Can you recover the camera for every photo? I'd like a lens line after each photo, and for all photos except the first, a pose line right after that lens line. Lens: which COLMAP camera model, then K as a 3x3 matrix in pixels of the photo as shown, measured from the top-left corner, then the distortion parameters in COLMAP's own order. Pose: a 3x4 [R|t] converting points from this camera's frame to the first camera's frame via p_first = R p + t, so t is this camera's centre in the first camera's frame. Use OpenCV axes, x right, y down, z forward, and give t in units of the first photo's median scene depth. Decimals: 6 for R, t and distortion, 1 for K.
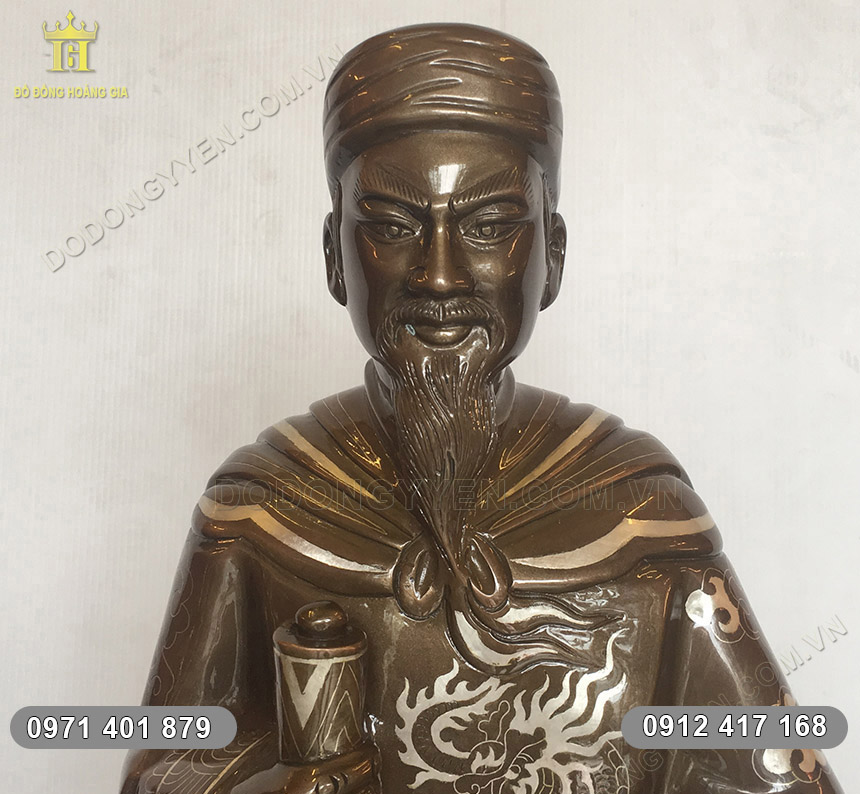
lens RADIAL K [[1154.4, 0, 430.8], [0, 1154.4, 395.5], [0, 0, 1]] dist [0.013227, 0.000000]
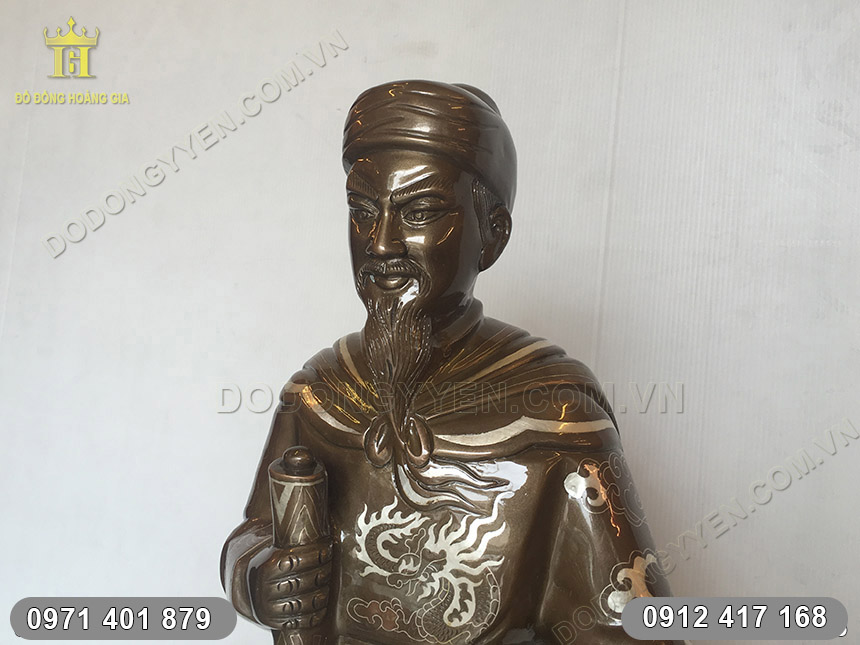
lens RADIAL K [[749.0, 0, 423.0], [0, 749.0, 317.9], [0, 0, 1]] dist [0.016836, -0.034669]
pose [[0.941052, 0.058562, -0.333155, 0.372558], [-0.063652, 0.997963, -0.004372, -0.004430], [0.332220, 0.025320, 0.942862, 0.074718]]
